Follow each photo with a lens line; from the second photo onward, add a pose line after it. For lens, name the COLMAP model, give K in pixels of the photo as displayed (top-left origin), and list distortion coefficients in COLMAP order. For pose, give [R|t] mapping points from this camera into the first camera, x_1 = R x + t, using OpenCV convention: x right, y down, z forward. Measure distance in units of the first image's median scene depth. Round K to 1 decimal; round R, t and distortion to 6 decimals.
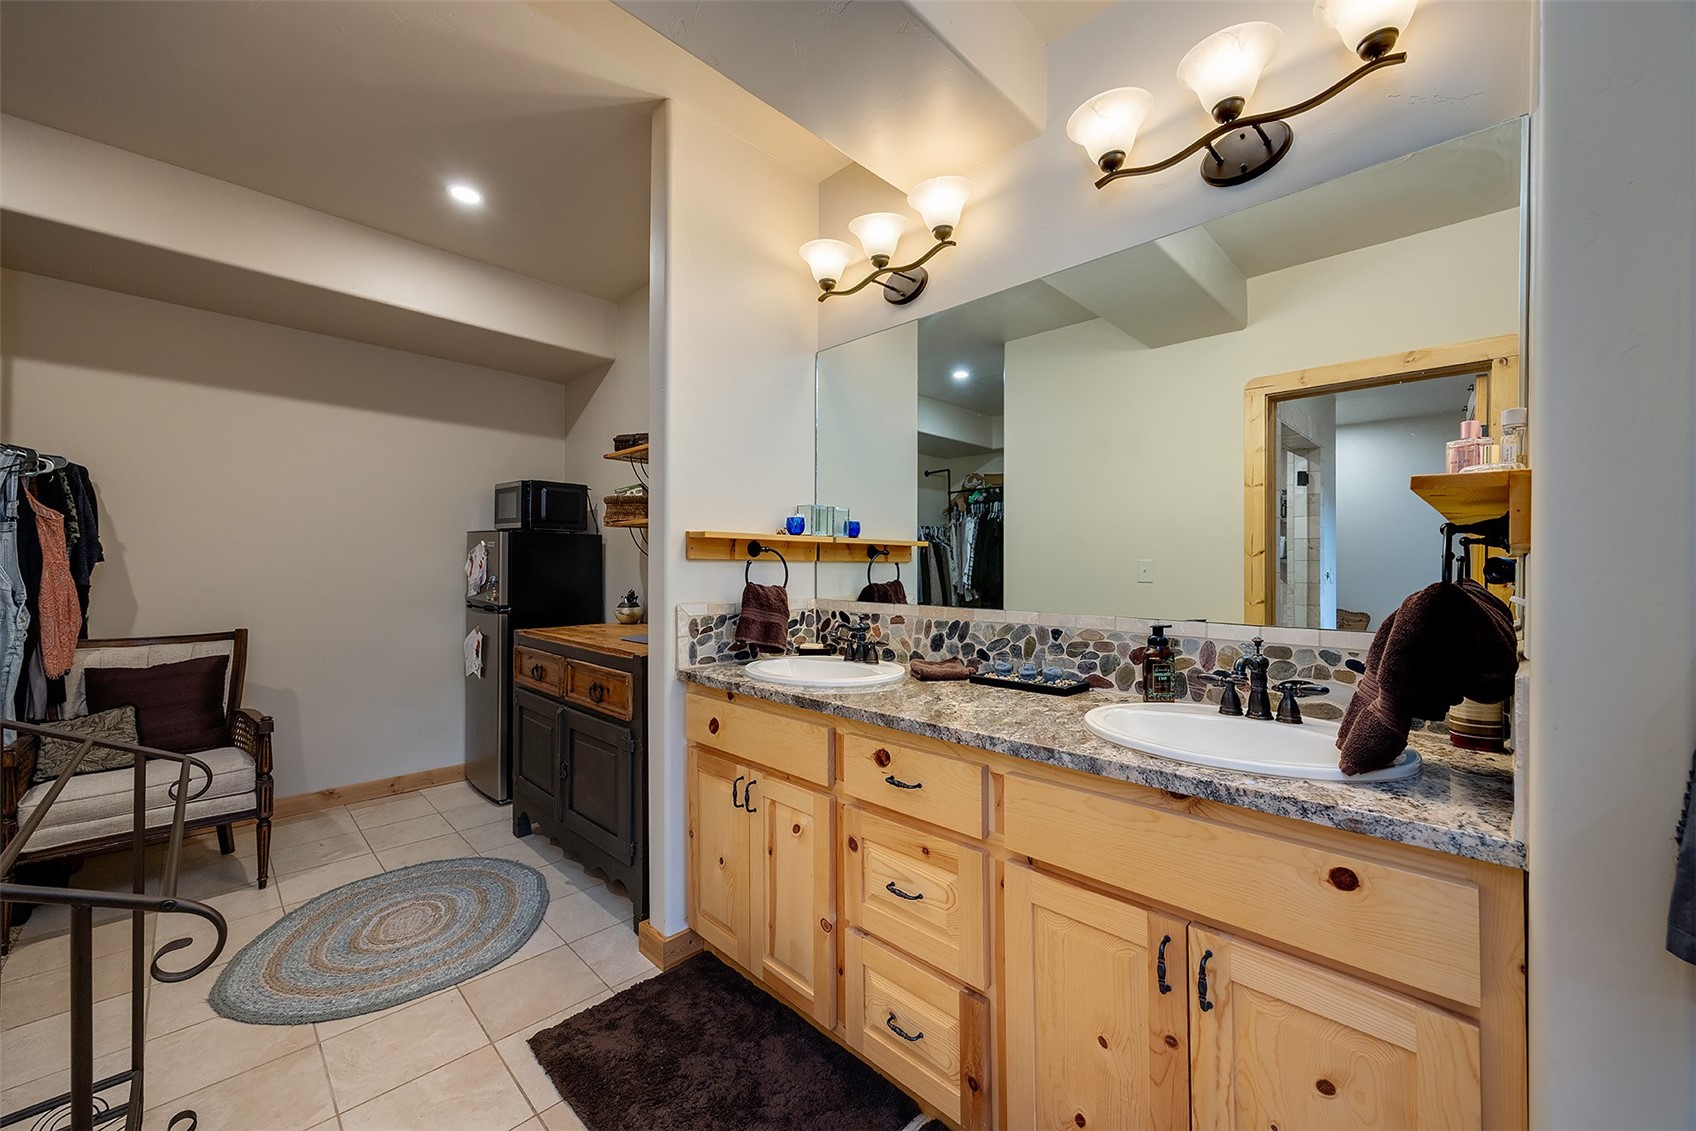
lens RADIAL K [[646.0, 0, 847.3], [0, 646.0, 563.6], [0, 0, 1]] dist [0.000003, -0.000080]
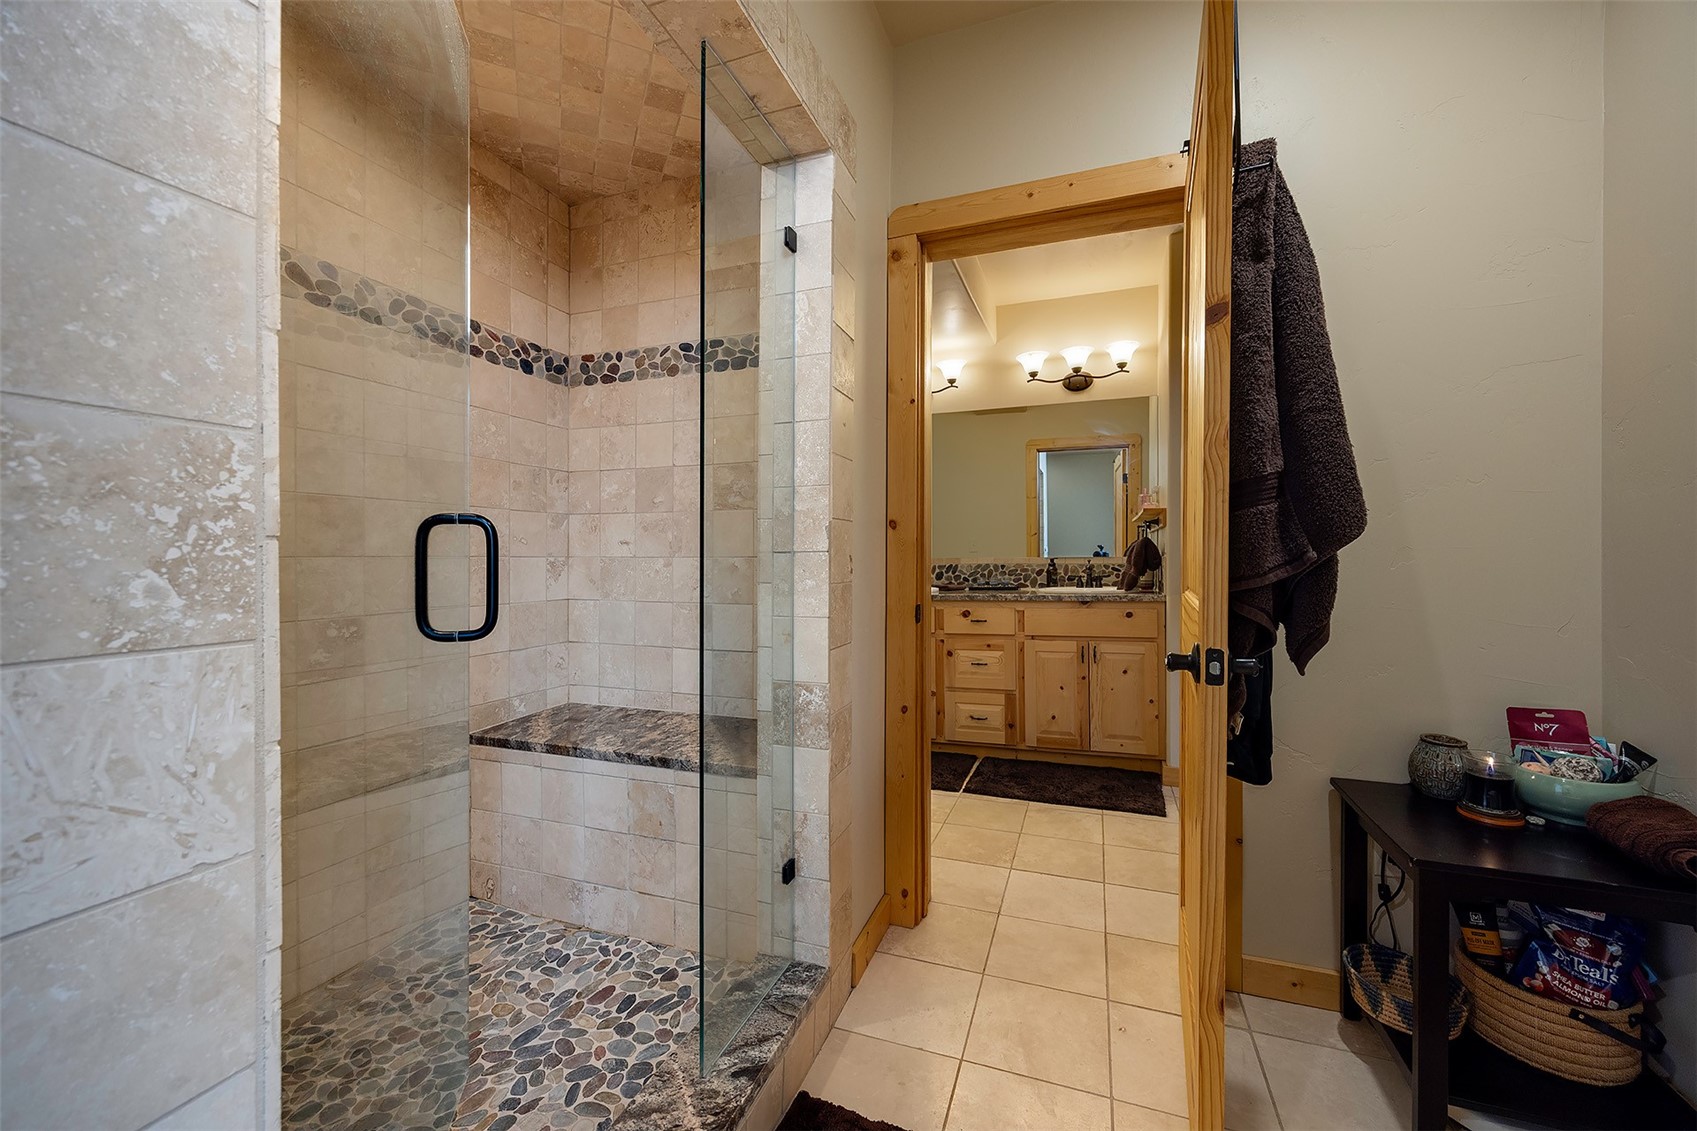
lens RADIAL K [[667.8, 0, 848.5], [0, 667.8, 565.5], [0, 0, 1]] dist [-0.000676, -0.000014]
pose [[0.904260, -0.018181, 0.426595, -1.453102], [0.011680, 0.999772, 0.017850, 0.068214], [-0.426823, -0.011159, 0.904267, -1.117951]]
